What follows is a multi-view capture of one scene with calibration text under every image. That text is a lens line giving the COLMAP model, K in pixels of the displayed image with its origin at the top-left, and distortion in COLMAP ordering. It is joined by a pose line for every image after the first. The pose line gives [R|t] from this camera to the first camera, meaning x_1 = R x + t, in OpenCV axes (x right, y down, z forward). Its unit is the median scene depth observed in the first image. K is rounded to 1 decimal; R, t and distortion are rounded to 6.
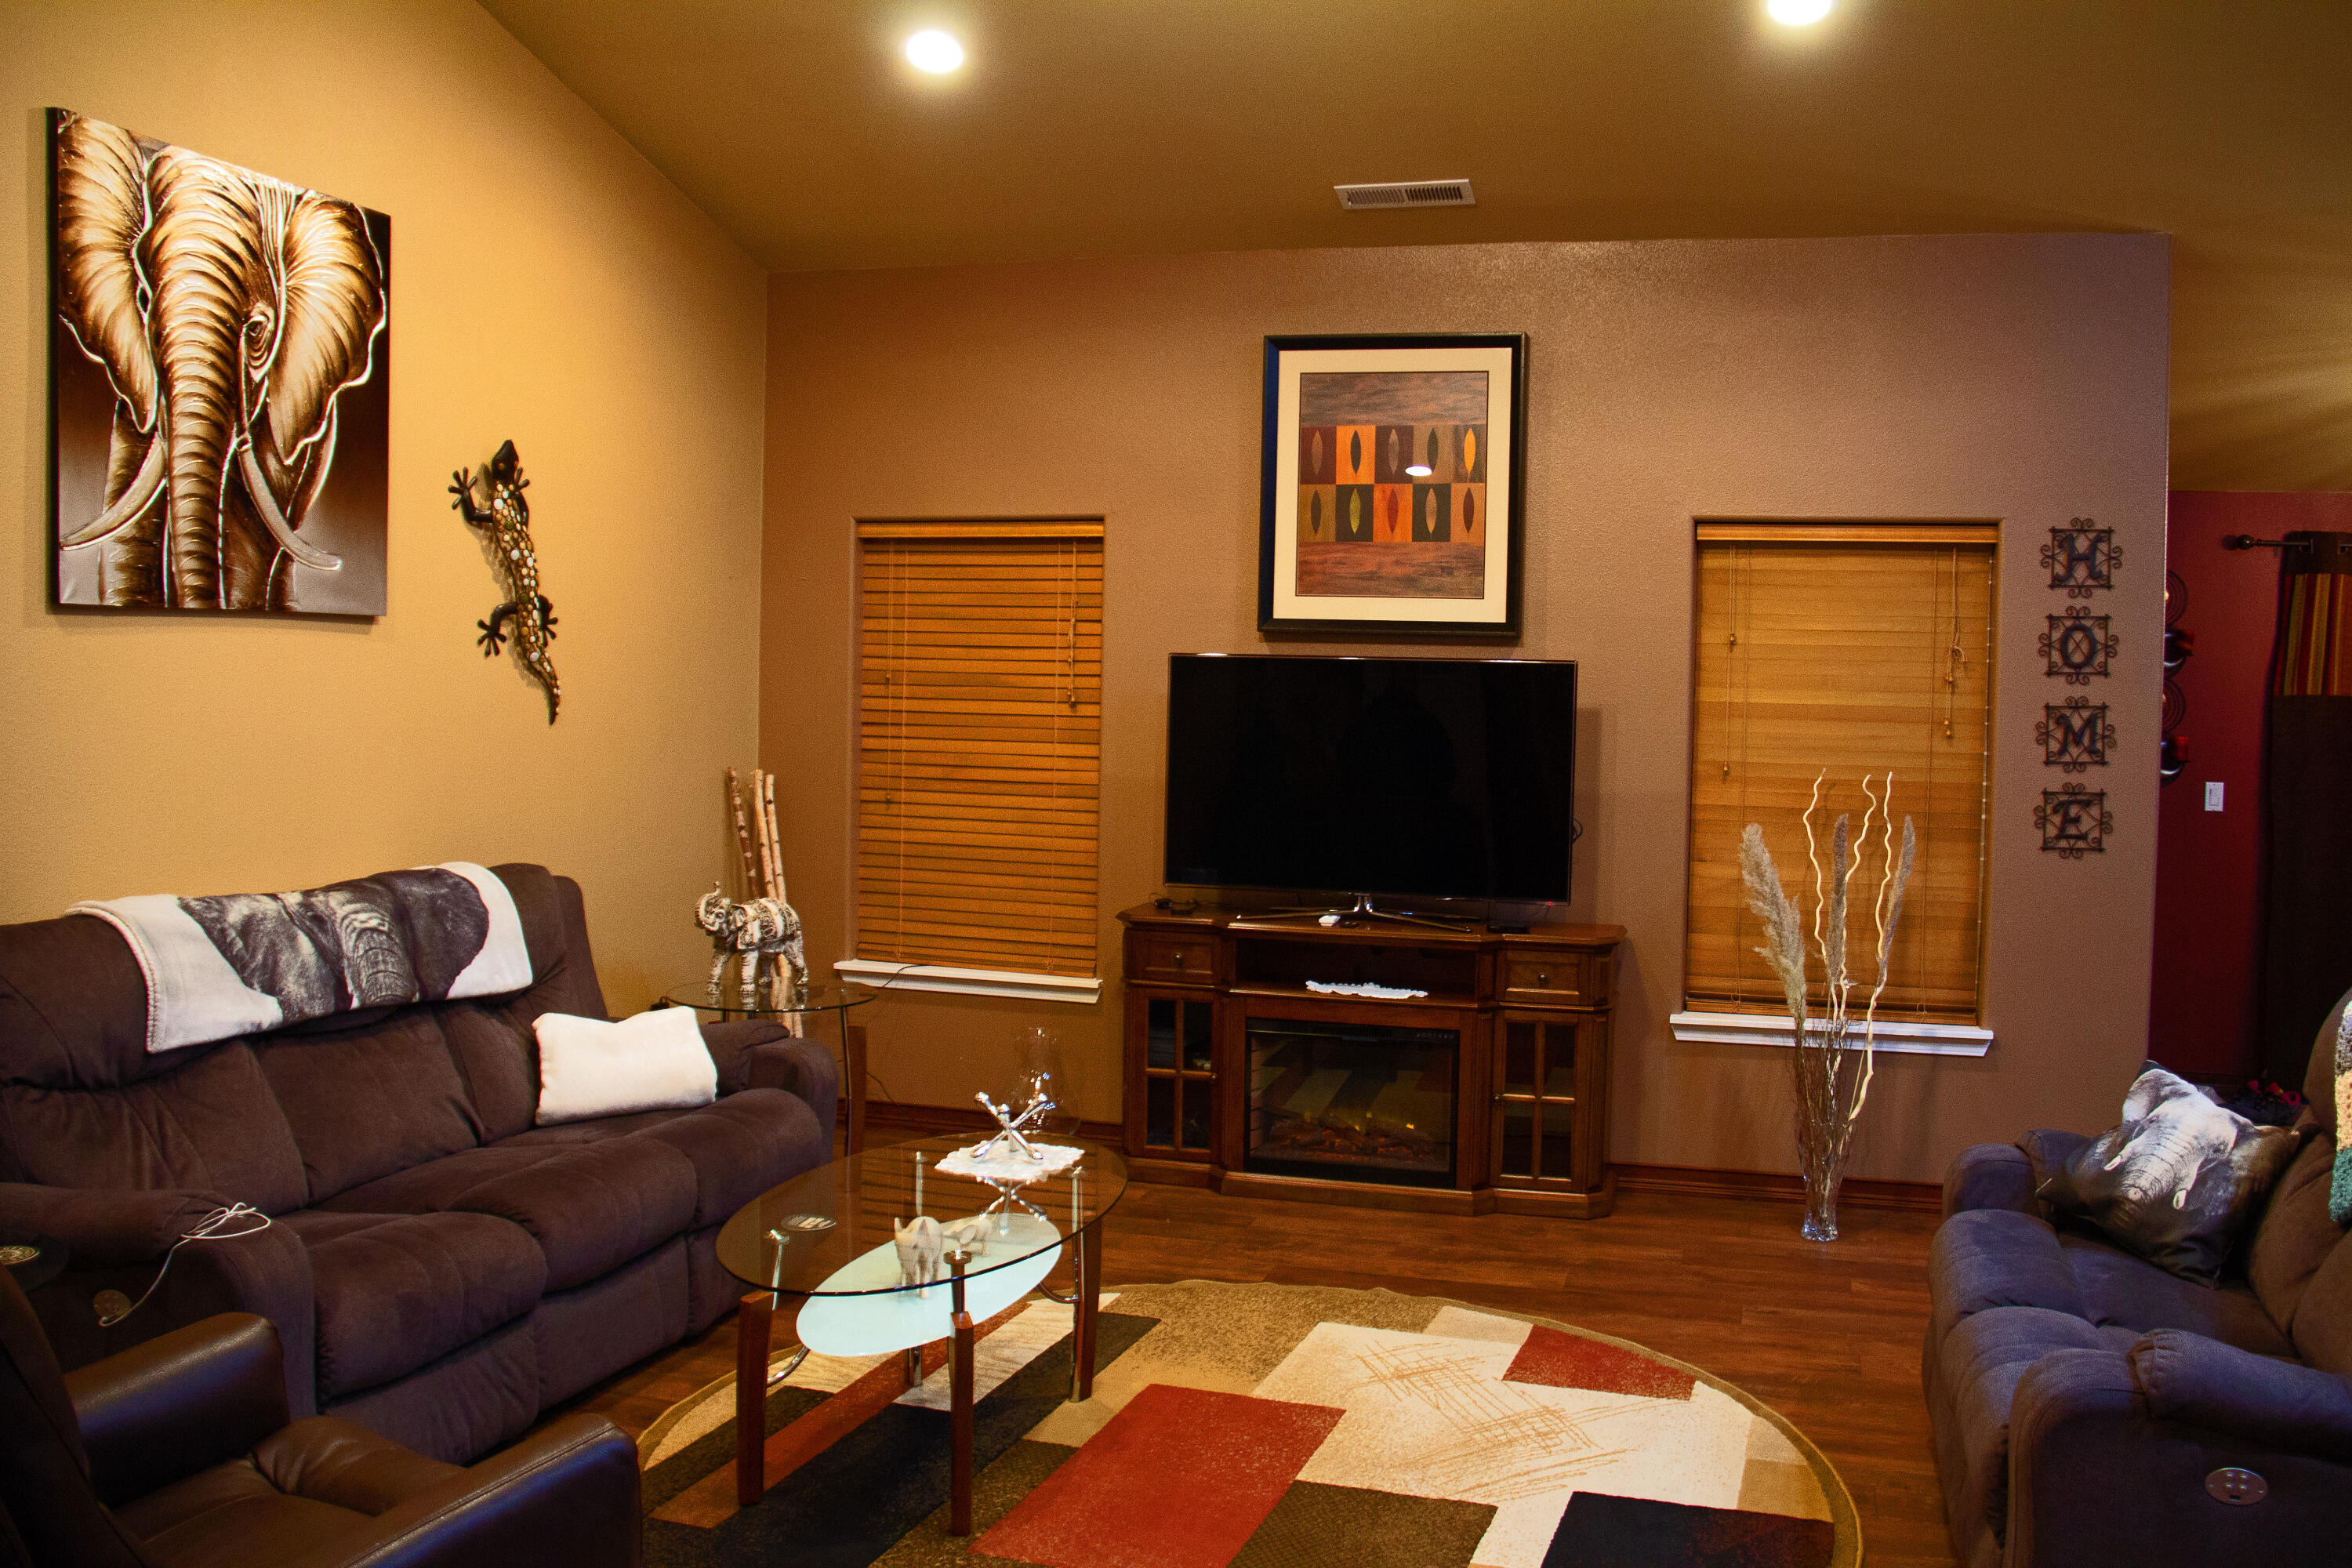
lens RADIAL K [[1971.0, 0, 1219.4], [0, 1971.0, 777.3], [0, 0, 1]] dist [-0.176618, 0.145778]
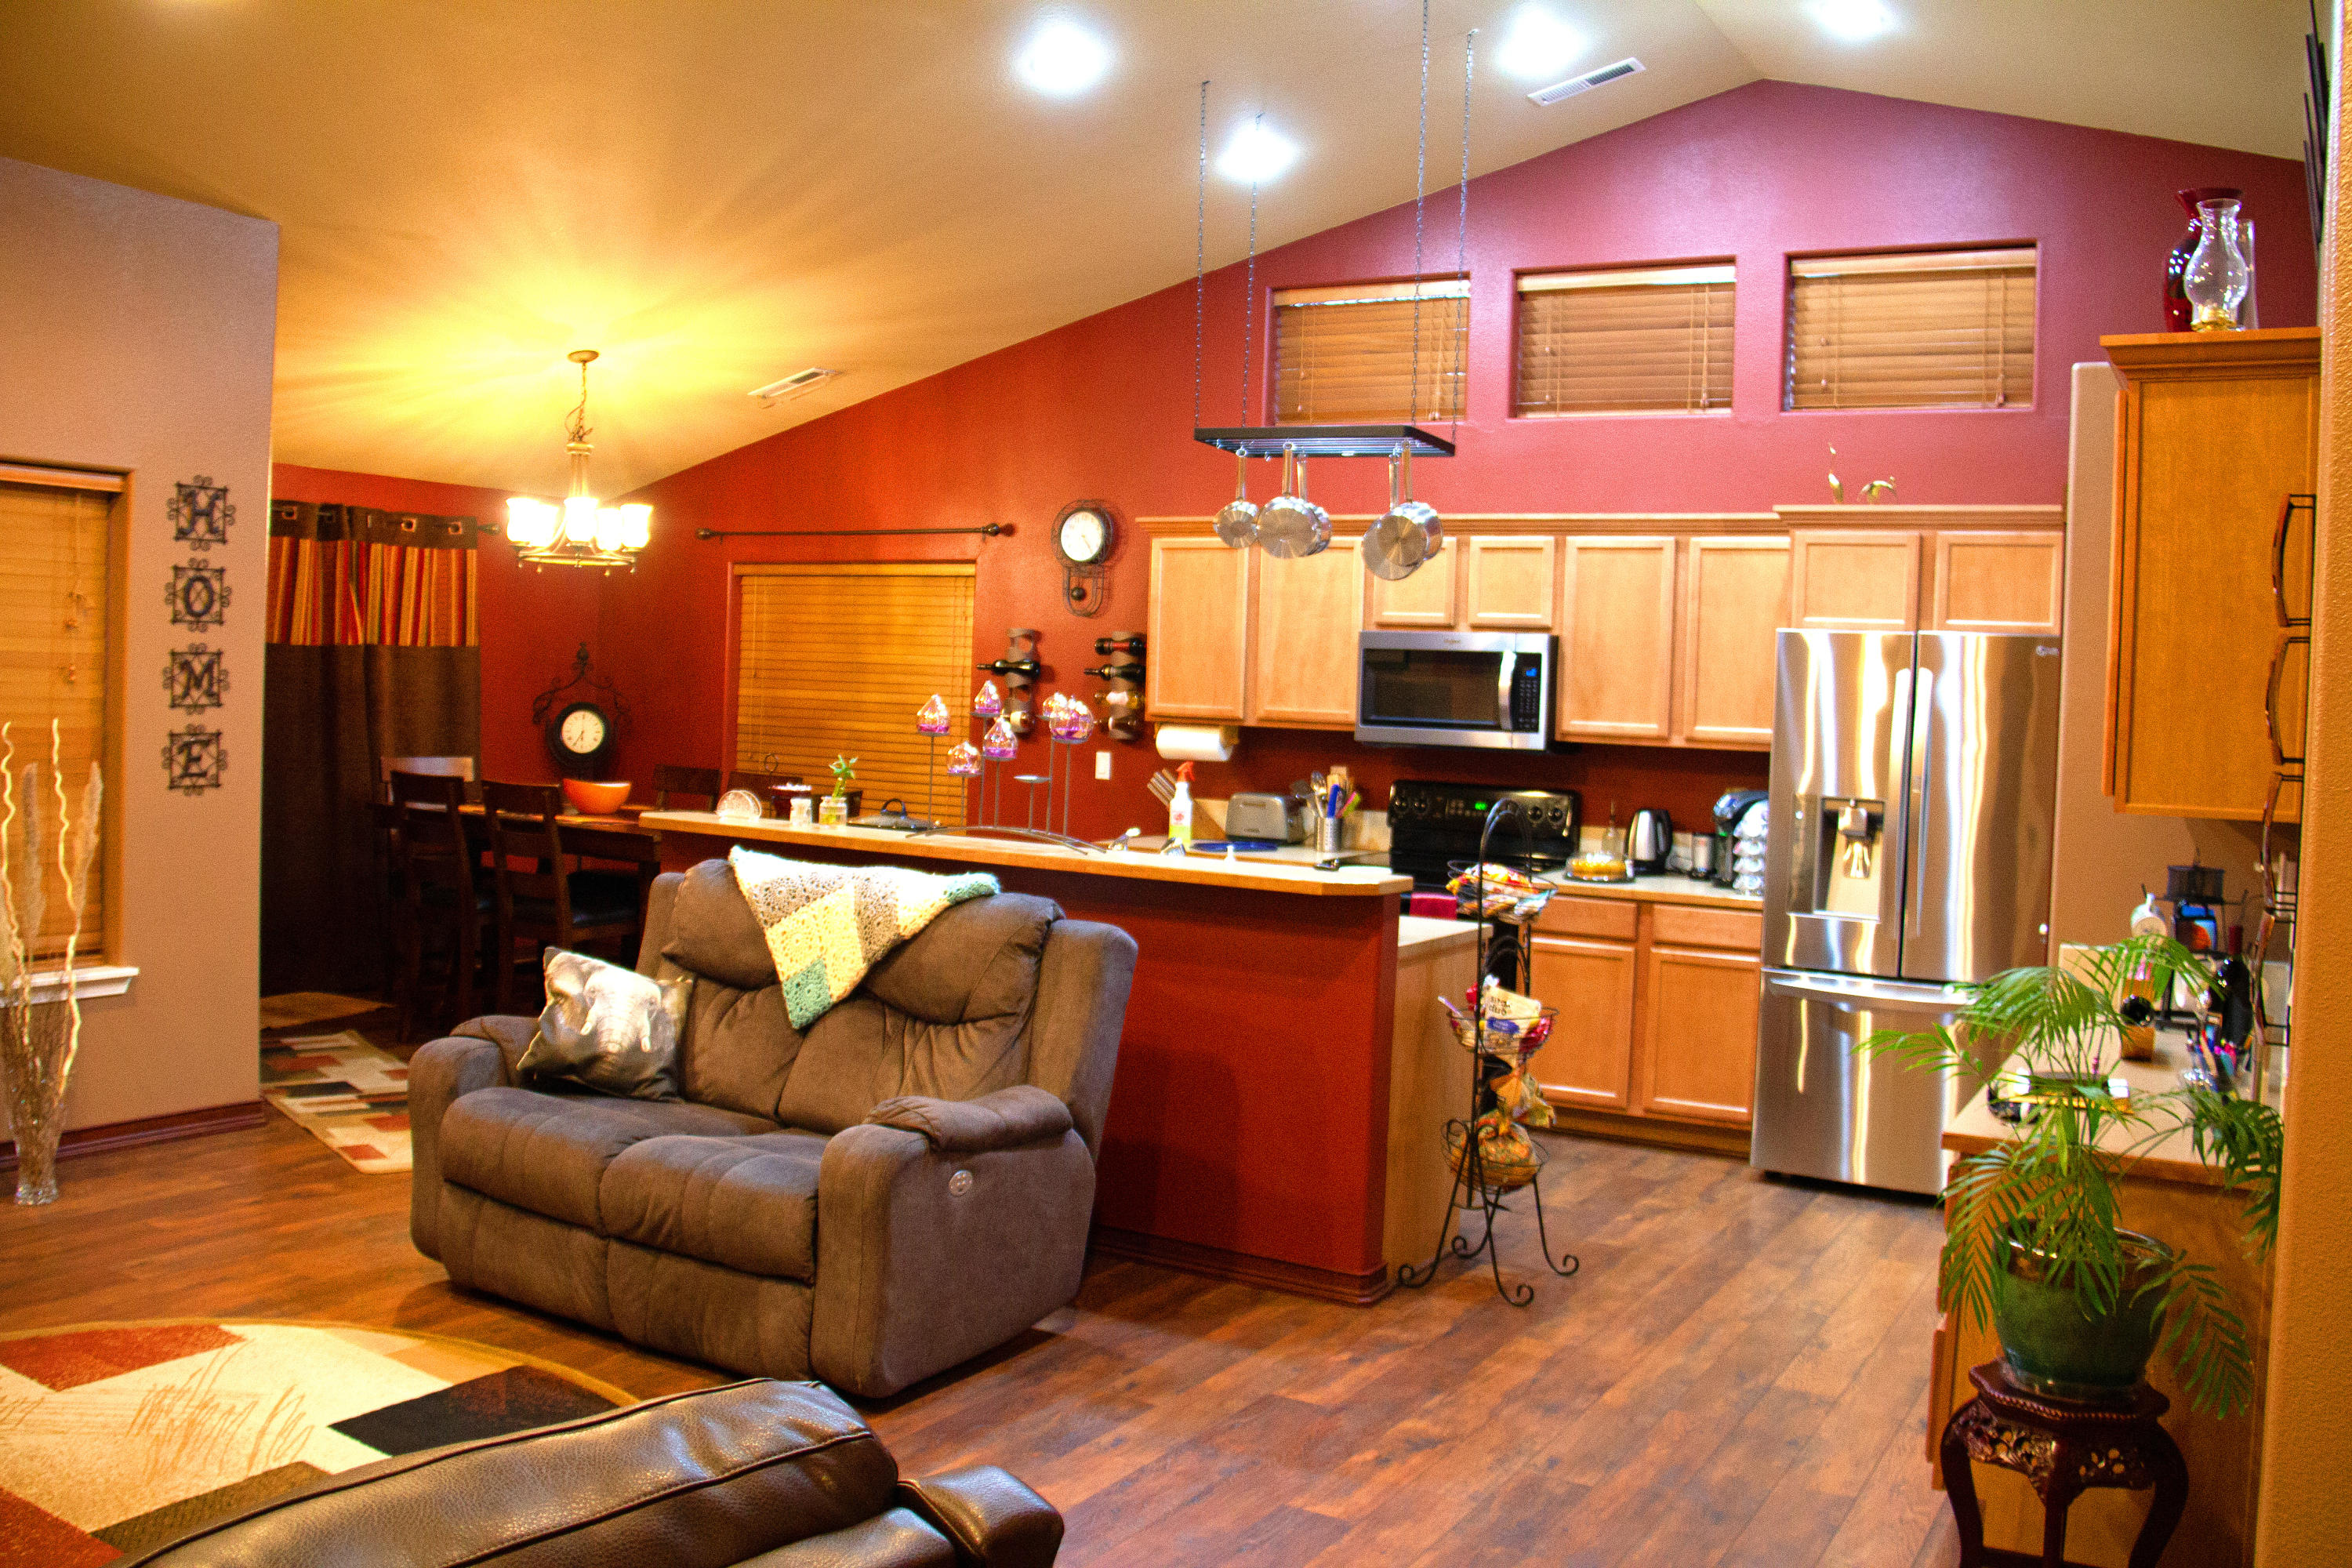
lens RADIAL K [[1971.0, 0, 1219.4], [0, 1971.0, 777.3], [0, 0, 1]] dist [-0.176618, 0.145778]
pose [[0.252141, -0.056973, 0.966012, -0.520123], [0.013354, 0.998375, 0.055396, -0.022084], [-0.967598, -0.001067, 0.252492, 0.219167]]
